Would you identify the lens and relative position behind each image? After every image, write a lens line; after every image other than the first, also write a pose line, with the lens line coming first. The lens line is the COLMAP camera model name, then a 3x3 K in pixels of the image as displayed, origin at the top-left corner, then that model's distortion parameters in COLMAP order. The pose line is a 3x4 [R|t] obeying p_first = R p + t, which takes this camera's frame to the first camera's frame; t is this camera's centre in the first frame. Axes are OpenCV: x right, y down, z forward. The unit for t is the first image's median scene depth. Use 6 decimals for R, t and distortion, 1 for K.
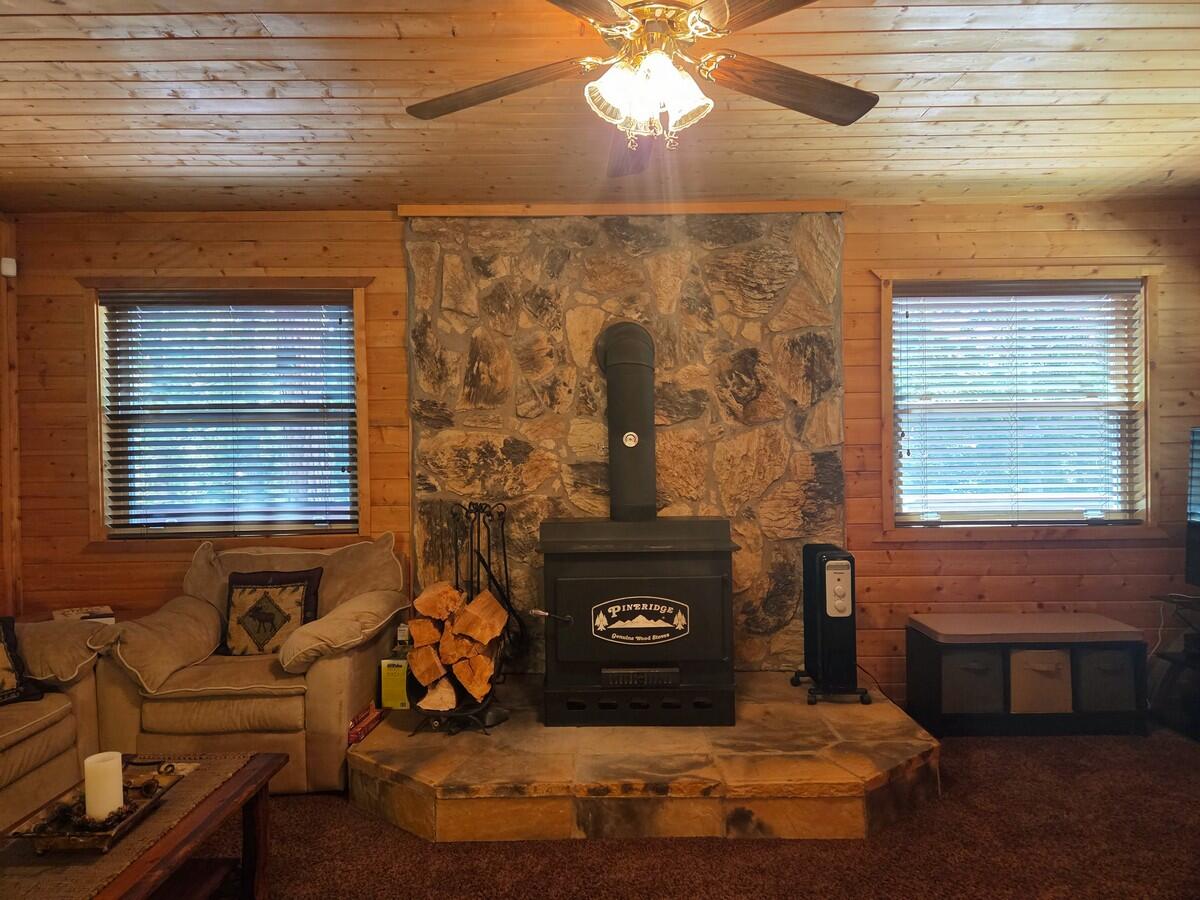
lens RADIAL K [[803.3, 0, 590.7], [0, 803.3, 454.4], [0, 0, 1]] dist [0.050409, -0.026189]
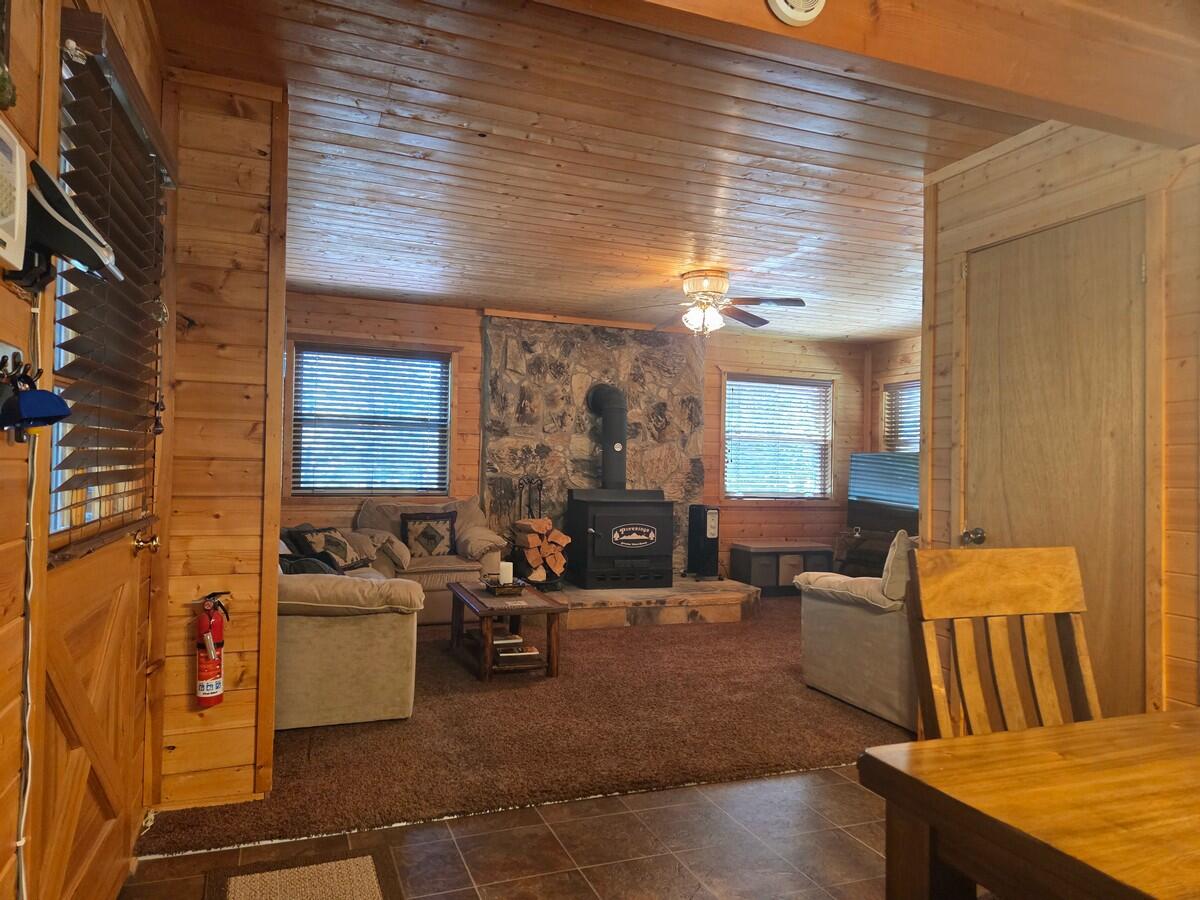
lens RADIAL K [[803.3, 0, 588.0], [0, 803.3, 447.6], [0, 0, 1]] dist [0.050409, -0.026189]
pose [[0.936076, 0.042794, 0.349184, -0.623057], [-0.032601, 0.998855, -0.035018, 0.047084], [-0.350283, 0.021396, 0.936400, -0.708338]]
